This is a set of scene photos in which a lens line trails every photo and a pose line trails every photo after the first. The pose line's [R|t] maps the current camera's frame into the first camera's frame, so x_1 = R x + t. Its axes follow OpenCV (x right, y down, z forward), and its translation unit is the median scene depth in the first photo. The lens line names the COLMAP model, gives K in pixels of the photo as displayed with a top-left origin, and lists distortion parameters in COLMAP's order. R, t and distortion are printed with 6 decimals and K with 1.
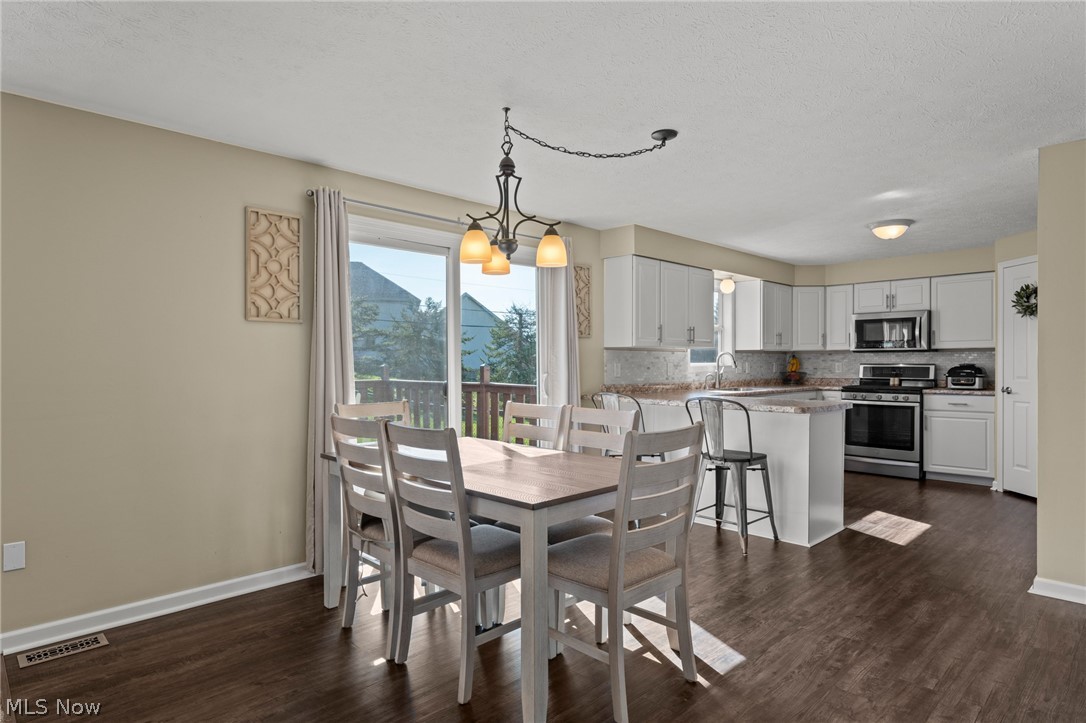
lens RADIAL K [[613.8, 0, 539.7], [0, 613.8, 371.2], [0, 0, 1]] dist [0.001895, 0.000598]
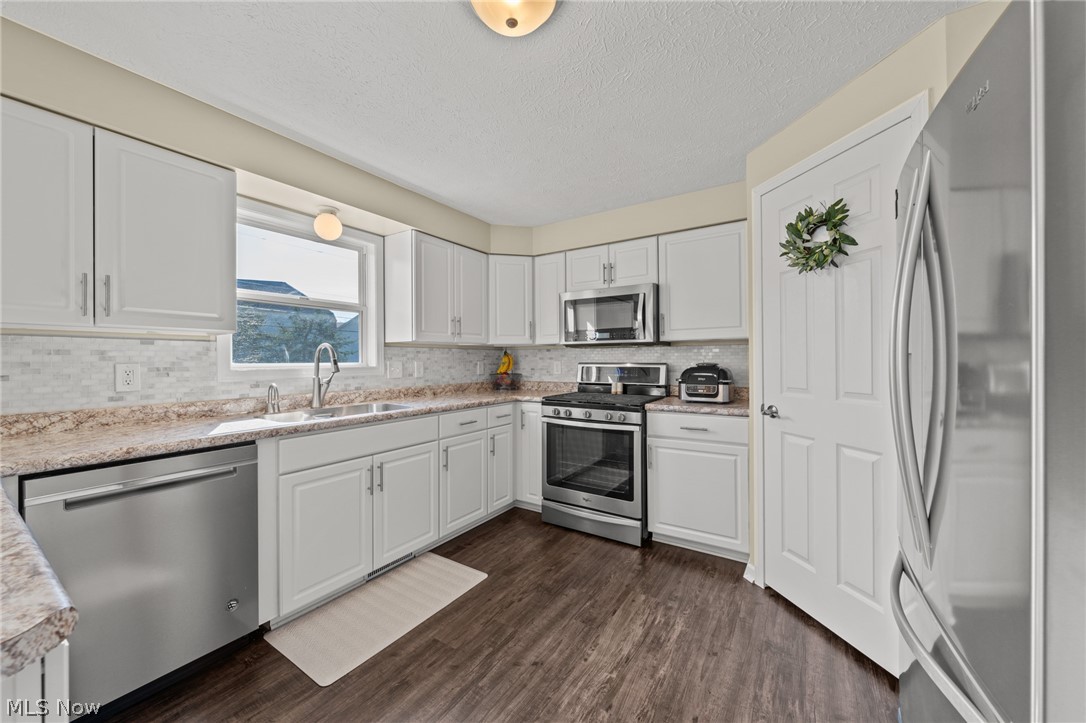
lens RADIAL K [[404.0, 0, 542.3], [0, 404.0, 359.9], [0, 0, 1]] dist [-0.000953, -0.000055]
pose [[0.976782, -0.001819, 0.214228, 0.431110], [0.005087, 0.999879, -0.014706, -0.010137], [-0.214176, 0.015454, 0.976673, 0.615538]]
